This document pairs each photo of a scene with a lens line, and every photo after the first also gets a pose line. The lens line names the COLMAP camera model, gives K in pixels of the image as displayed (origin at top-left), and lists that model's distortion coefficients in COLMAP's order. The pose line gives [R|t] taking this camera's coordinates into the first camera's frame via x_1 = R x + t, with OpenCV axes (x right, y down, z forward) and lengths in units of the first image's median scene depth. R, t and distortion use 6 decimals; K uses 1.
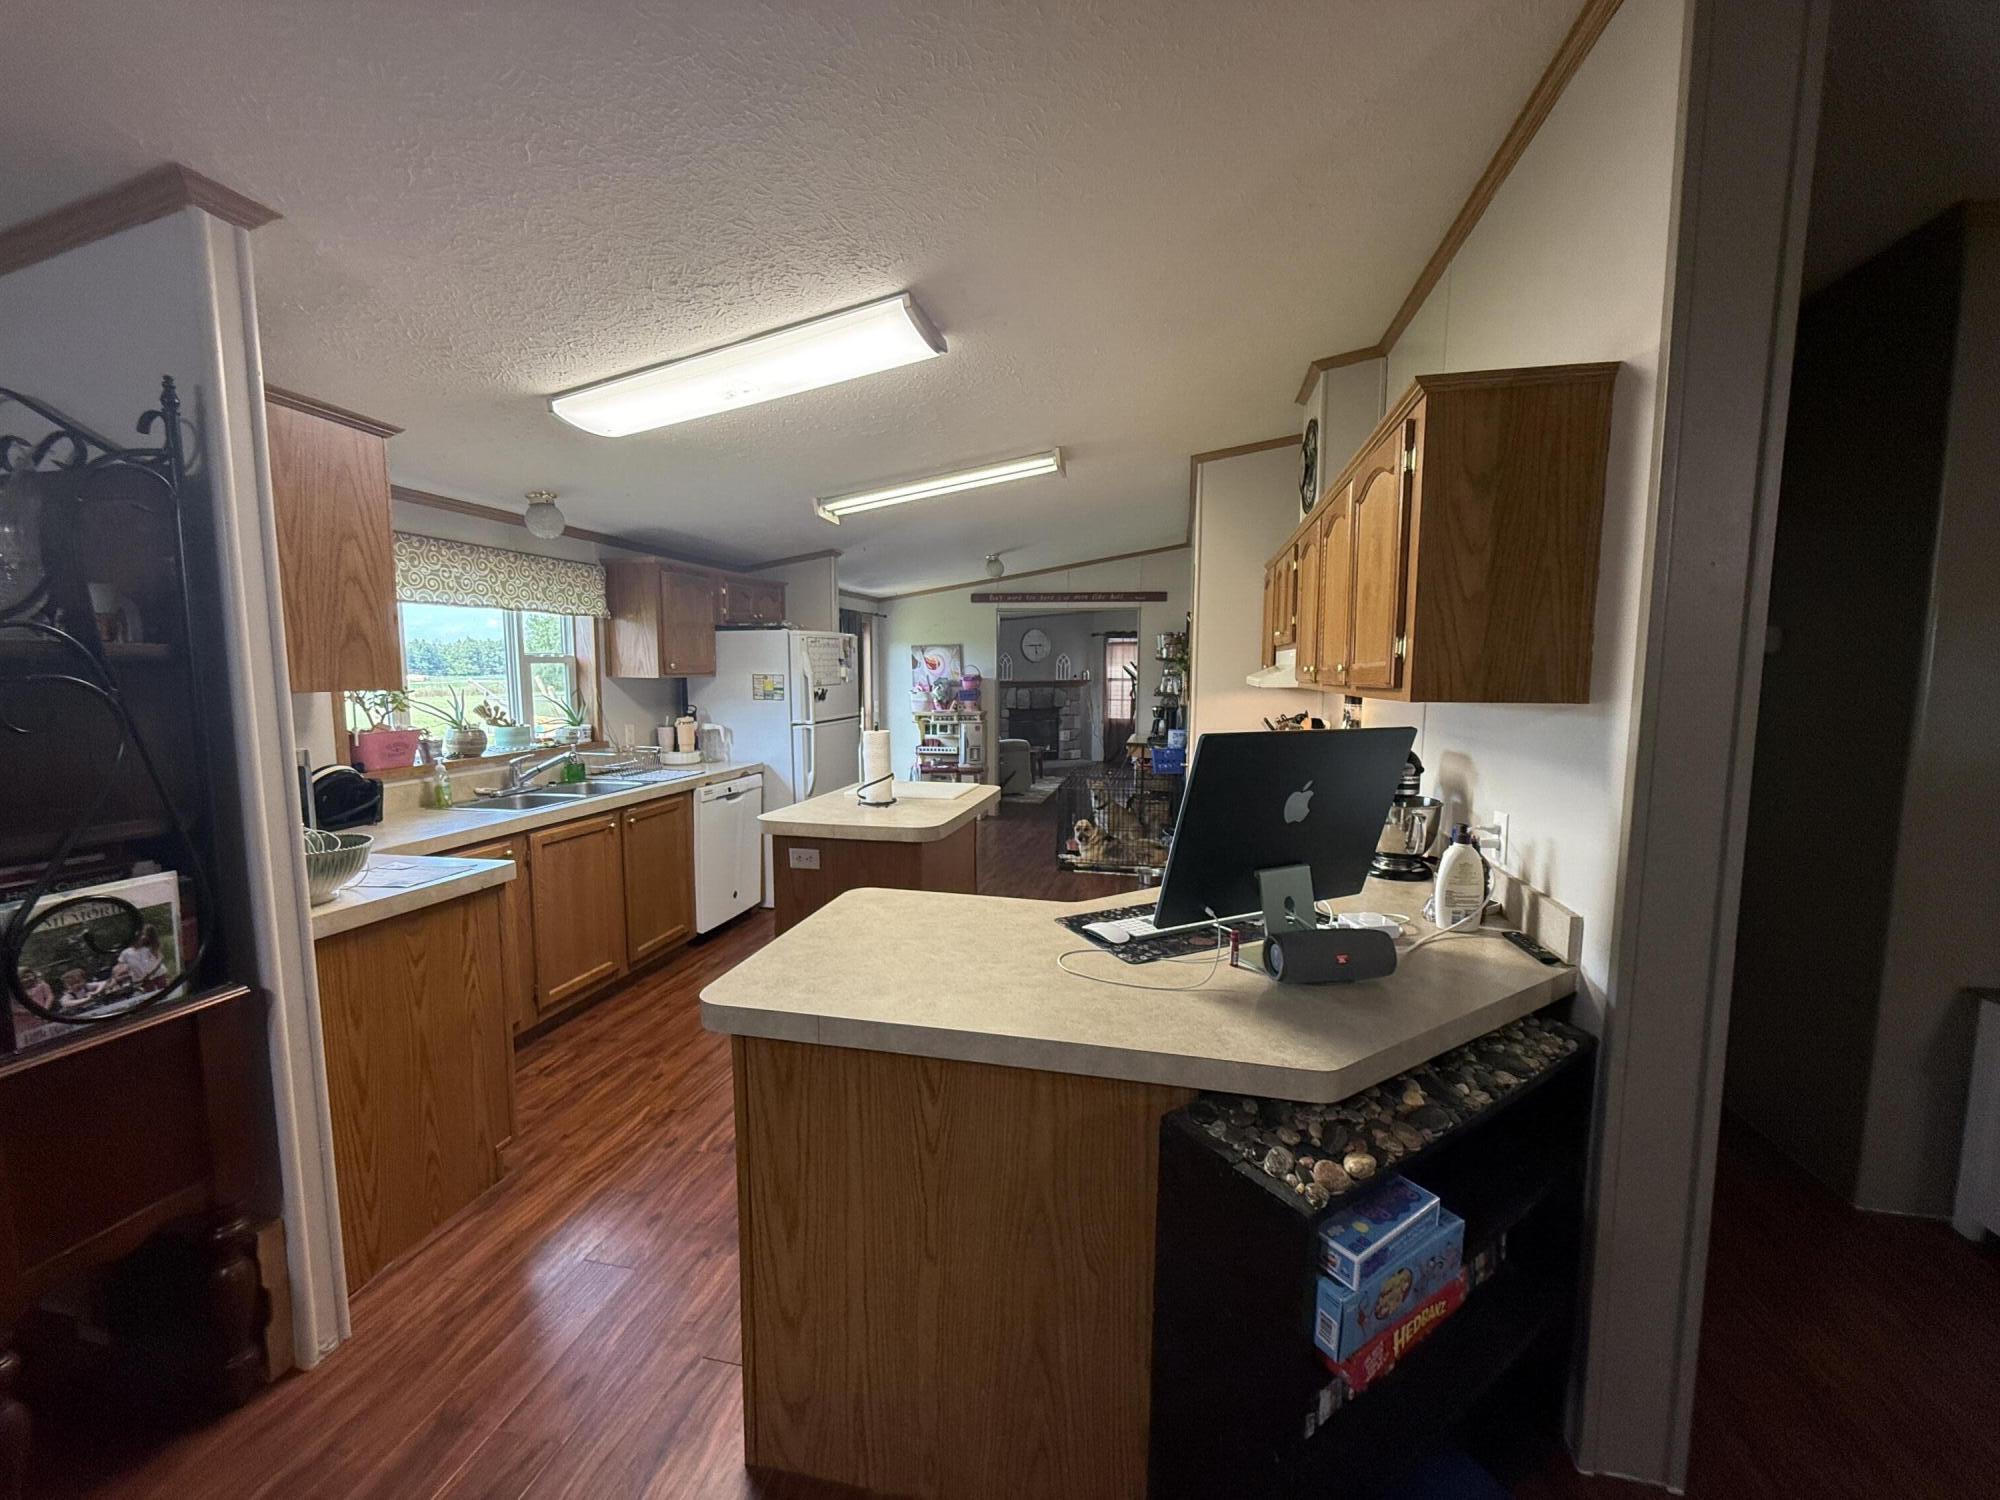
lens RADIAL K [[792.7, 0, 1001.6], [0, 792.7, 753.0], [0, 0, 1]] dist [0.000641, 0.000165]
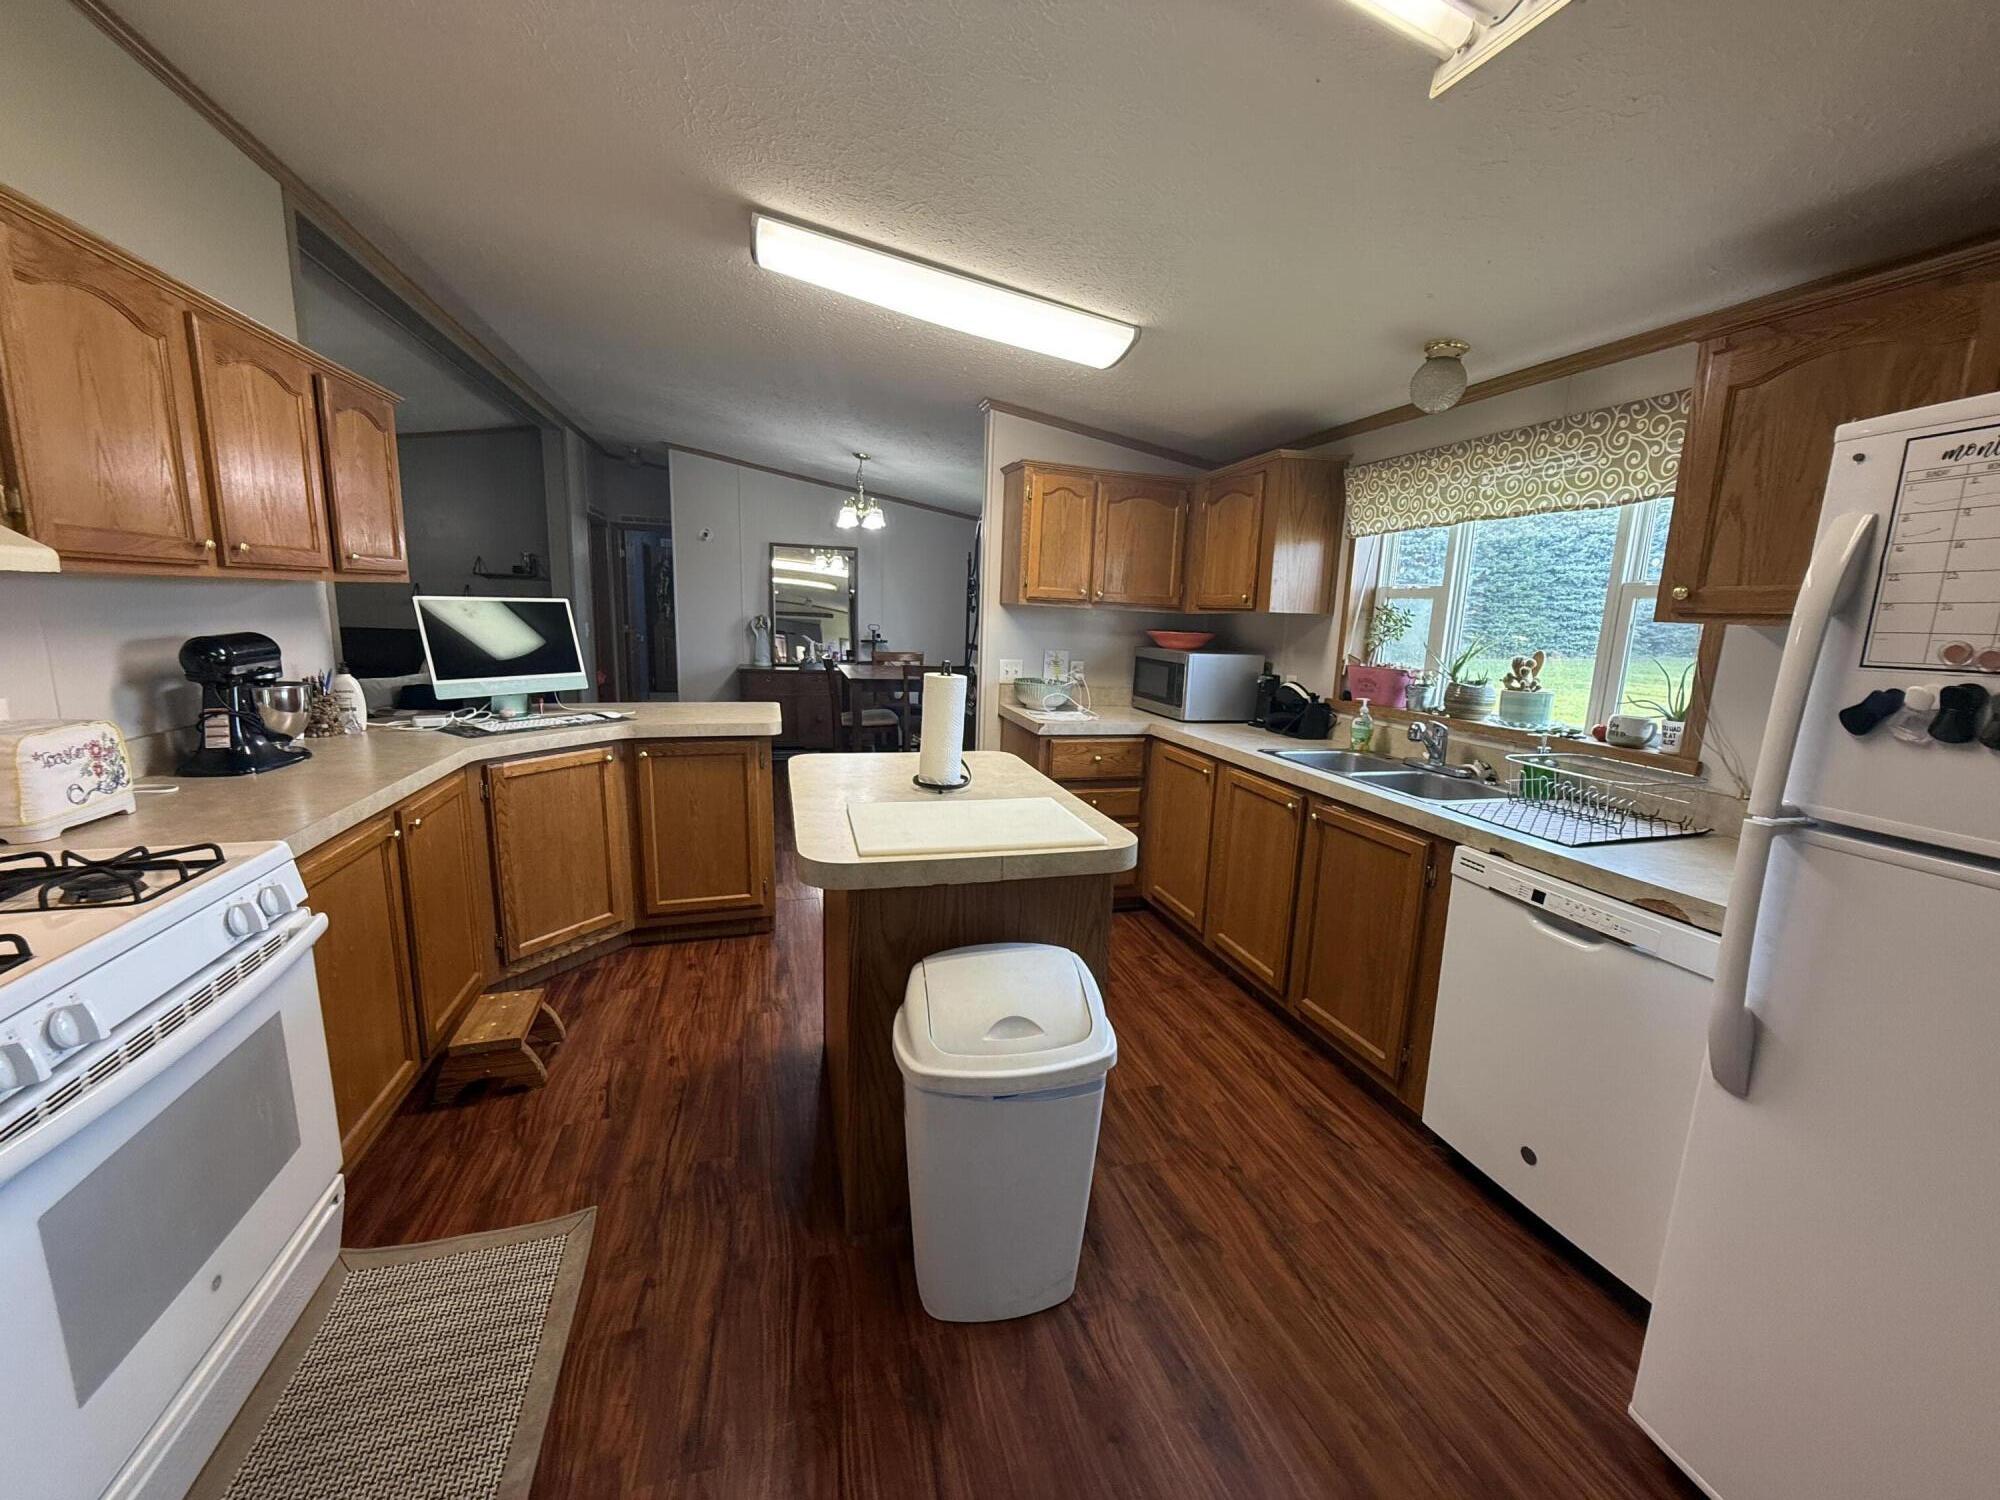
lens RADIAL K [[792.7, 0, 1005.4], [0, 792.7, 747.8], [0, 0, 1]] dist [0.000641, 0.000165]
pose [[-0.873394, 0.050389, -0.484400, 0.248183], [-0.090451, 0.960545, 0.263007, -0.308963], [0.478540, 0.273523, -0.834377, 3.375977]]
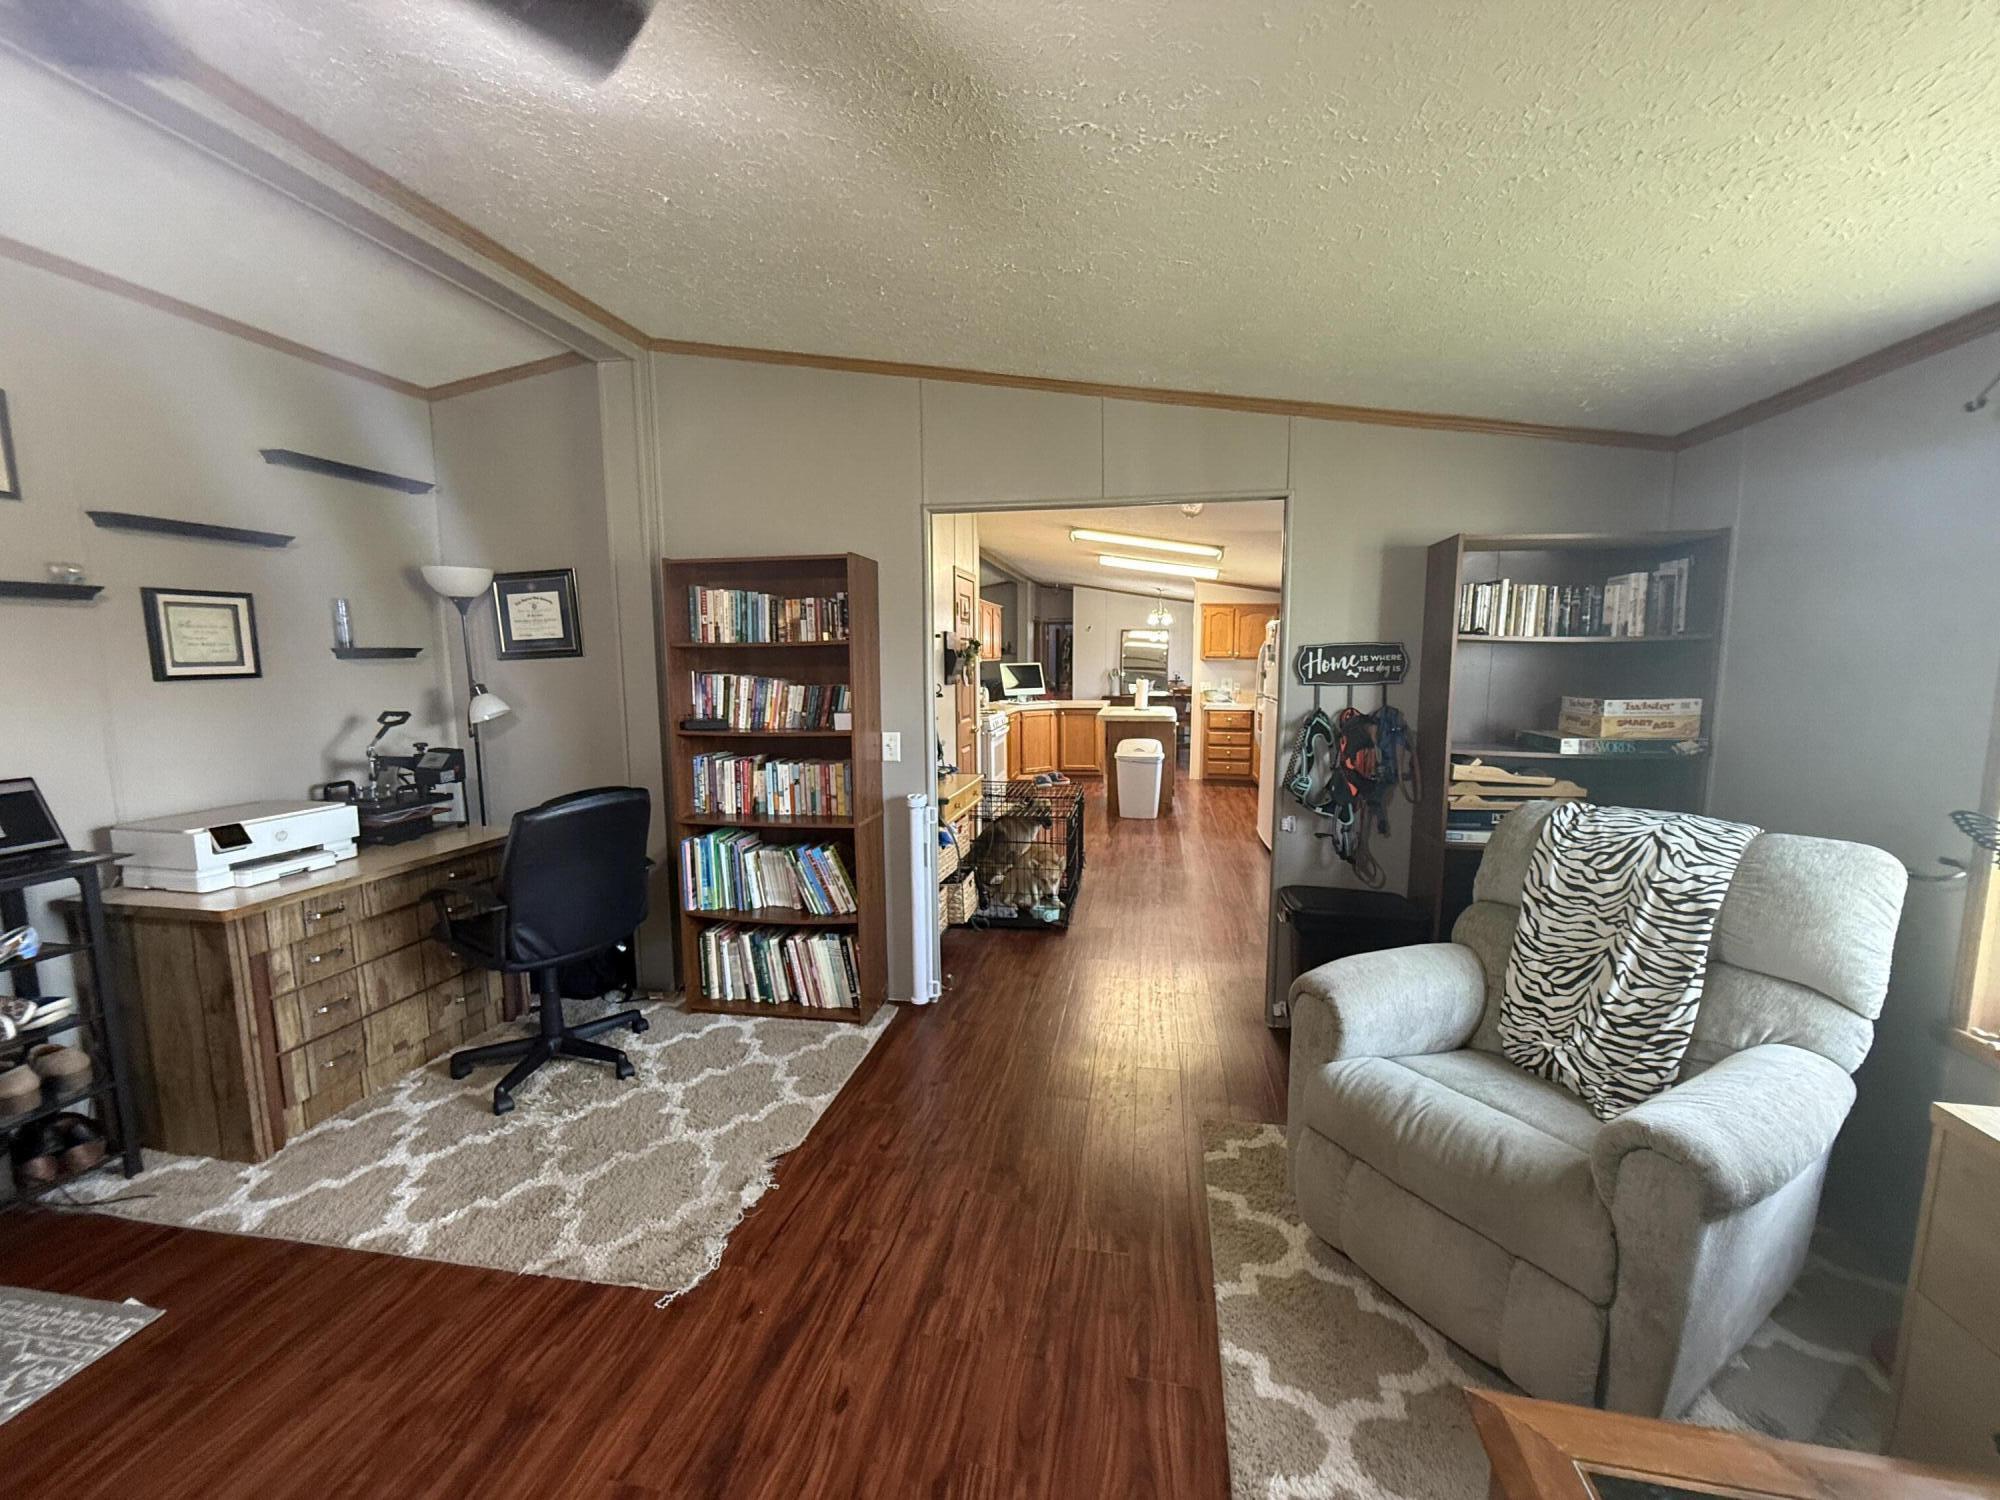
lens RADIAL K [[792.7, 0, 1002.8], [0, 792.7, 750.5], [0, 0, 1]] dist [0.000641, 0.000165]
pose [[-0.999286, 0.004324, -0.037525, 0.724179], [-0.004413, 0.973257, 0.229677, -0.761255], [0.037515, 0.229679, -0.972543, 6.936116]]
